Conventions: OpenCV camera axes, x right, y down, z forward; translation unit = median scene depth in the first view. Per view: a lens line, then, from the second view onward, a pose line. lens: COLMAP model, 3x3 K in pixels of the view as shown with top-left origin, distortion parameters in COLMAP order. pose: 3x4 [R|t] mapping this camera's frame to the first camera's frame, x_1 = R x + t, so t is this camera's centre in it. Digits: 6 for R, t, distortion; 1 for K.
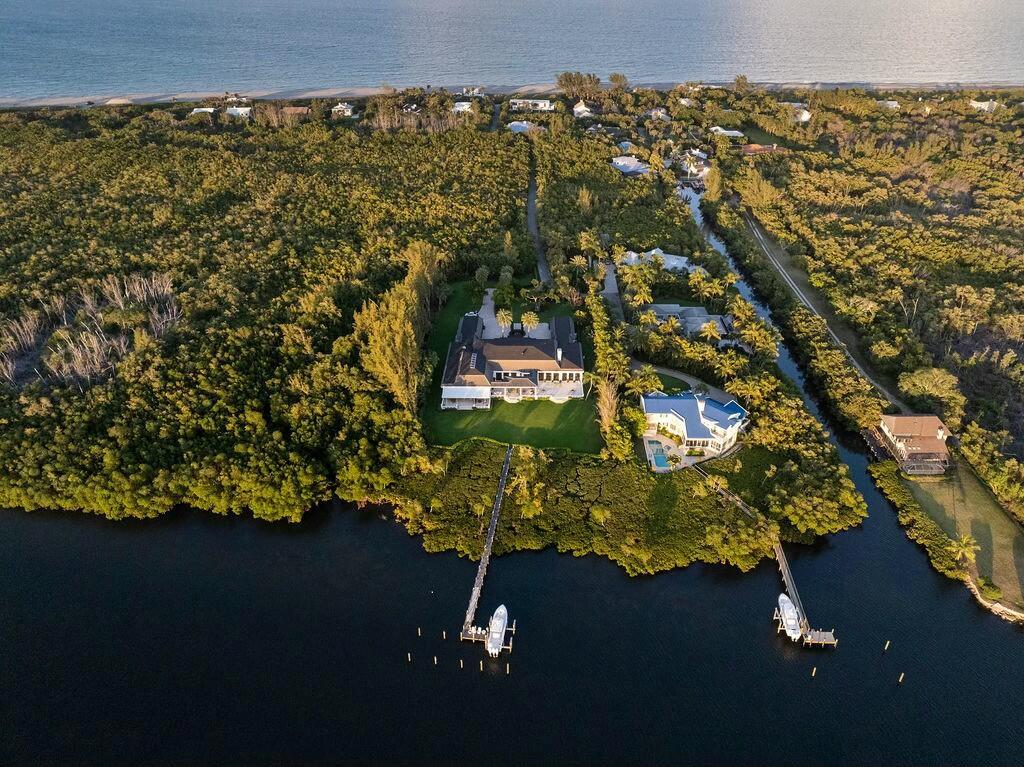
lens RADIAL K [[724.1, 0, 516.7], [0, 724.1, 378.3], [0, 0, 1]] dist [-0.041624, 0.008102]
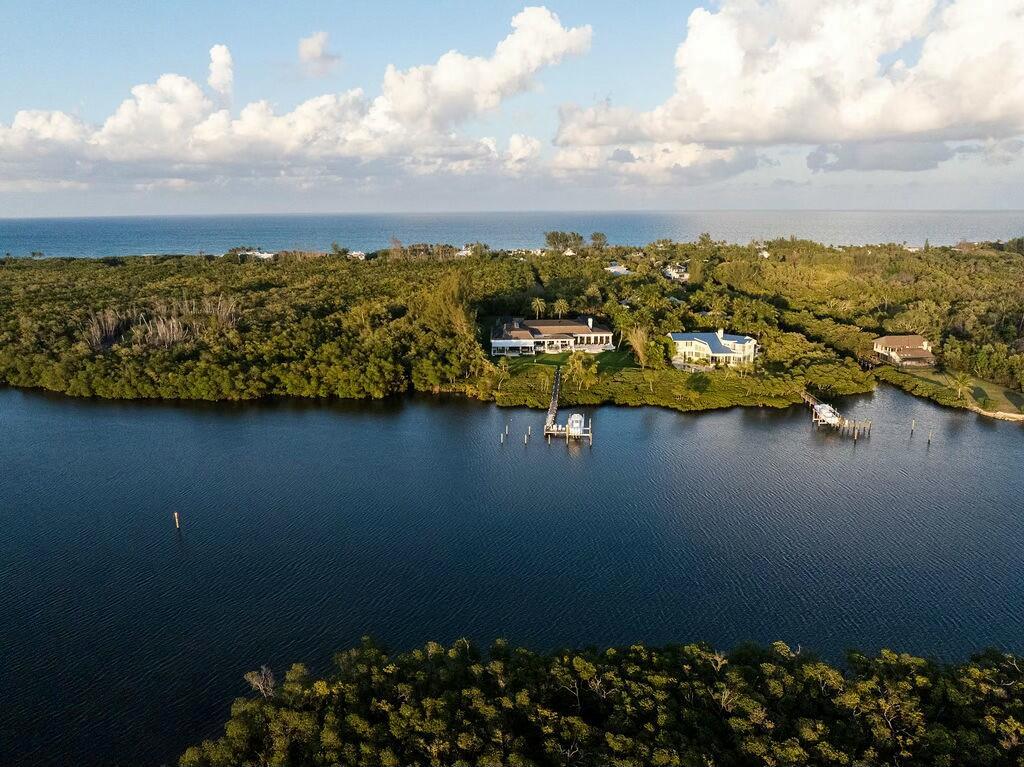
lens RADIAL K [[724.1, 0, 516.7], [0, 724.1, 378.3], [0, 0, 1]] dist [-0.041624, 0.008102]
pose [[0.999131, -0.011274, 0.040130, -0.115267], [0.022790, 0.953834, -0.299469, 0.431306], [-0.034901, 0.300124, 0.953262, -0.073837]]
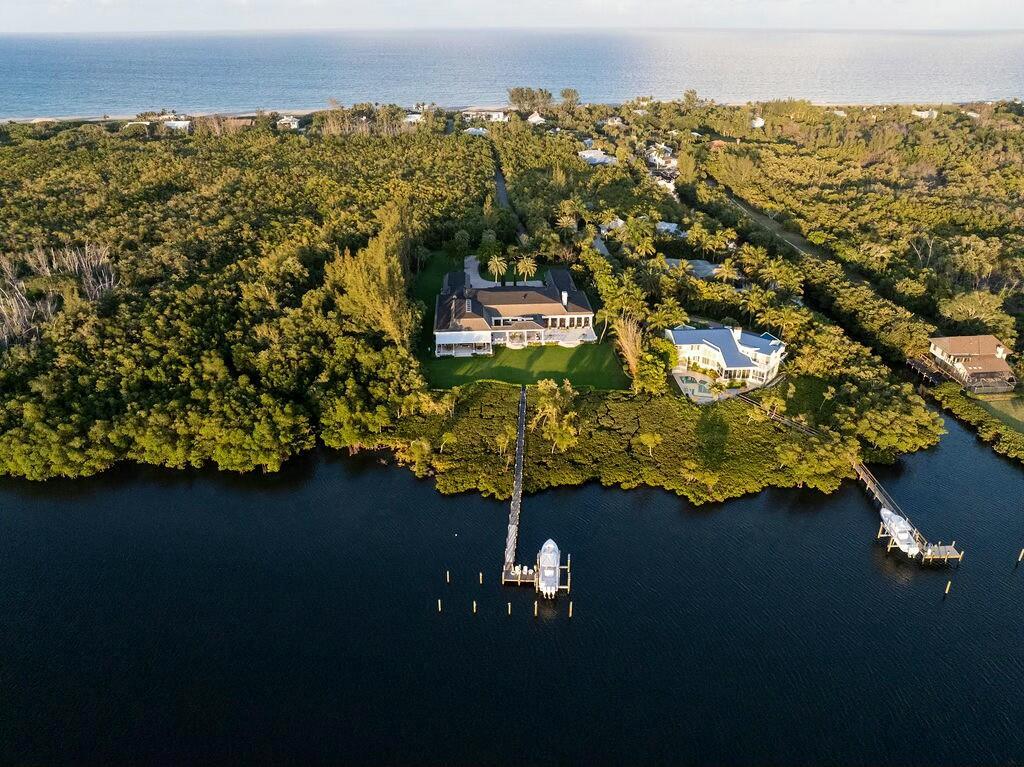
lens RADIAL K [[724.1, 0, 516.7], [0, 724.1, 378.3], [0, 0, 1]] dist [-0.041624, 0.008102]
pose [[0.996053, -0.035975, 0.081145, -0.081962], [0.042003, 0.996385, -0.073842, 0.140348], [-0.078195, 0.076958, 0.993963, 0.145023]]
